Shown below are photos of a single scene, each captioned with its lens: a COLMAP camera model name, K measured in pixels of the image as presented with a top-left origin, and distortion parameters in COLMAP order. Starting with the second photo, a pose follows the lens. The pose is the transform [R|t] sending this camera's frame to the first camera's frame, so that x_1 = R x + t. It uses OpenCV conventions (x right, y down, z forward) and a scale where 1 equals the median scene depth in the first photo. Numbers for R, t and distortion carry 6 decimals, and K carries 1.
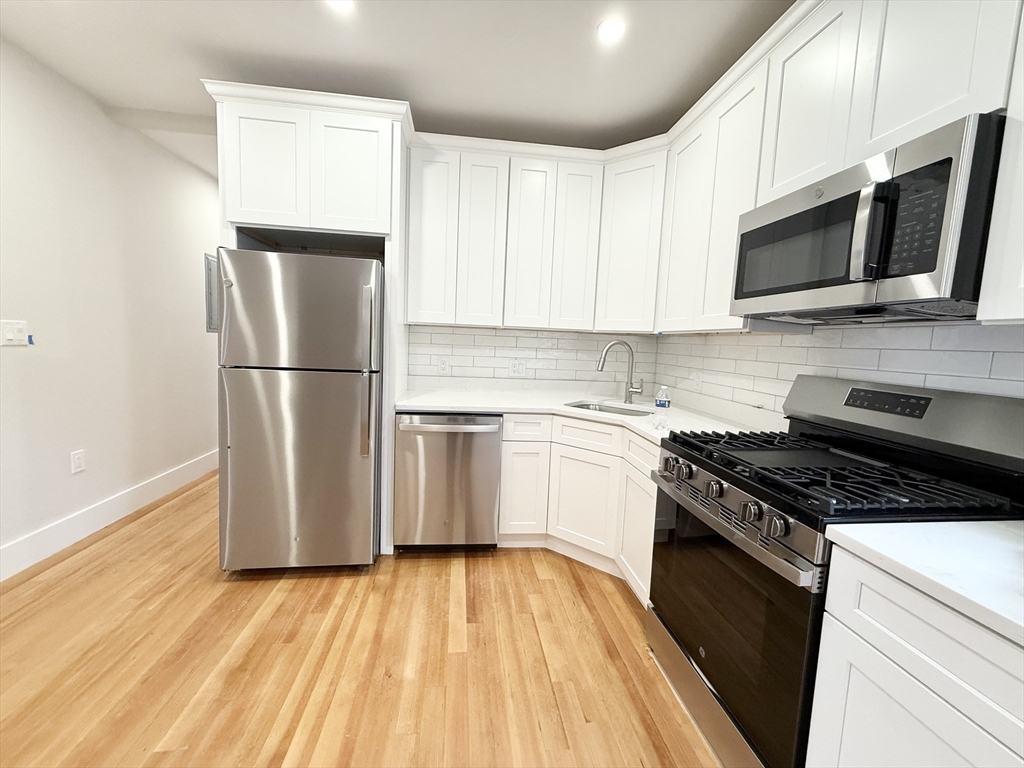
lens RADIAL K [[403.9, 0, 512.0], [0, 403.9, 384.0], [0, 0, 1]] dist [-0.002394, 0.000018]
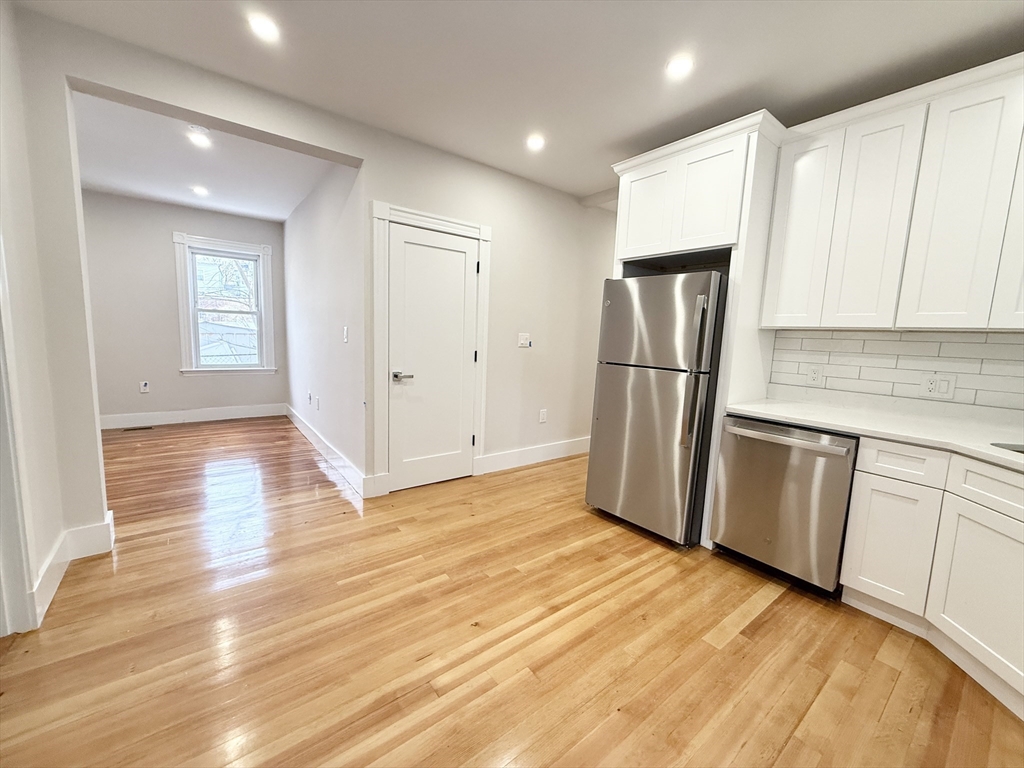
lens RADIAL K [[403.9, 0, 512.0], [0, 403.9, 384.0], [0, 0, 1]] dist [-0.002394, 0.000018]
pose [[0.518548, 0.083272, -0.850984, 0.334925], [-0.104267, 0.993977, 0.033729, 0.017001], [0.848667, 0.071240, 0.524107, -0.015249]]
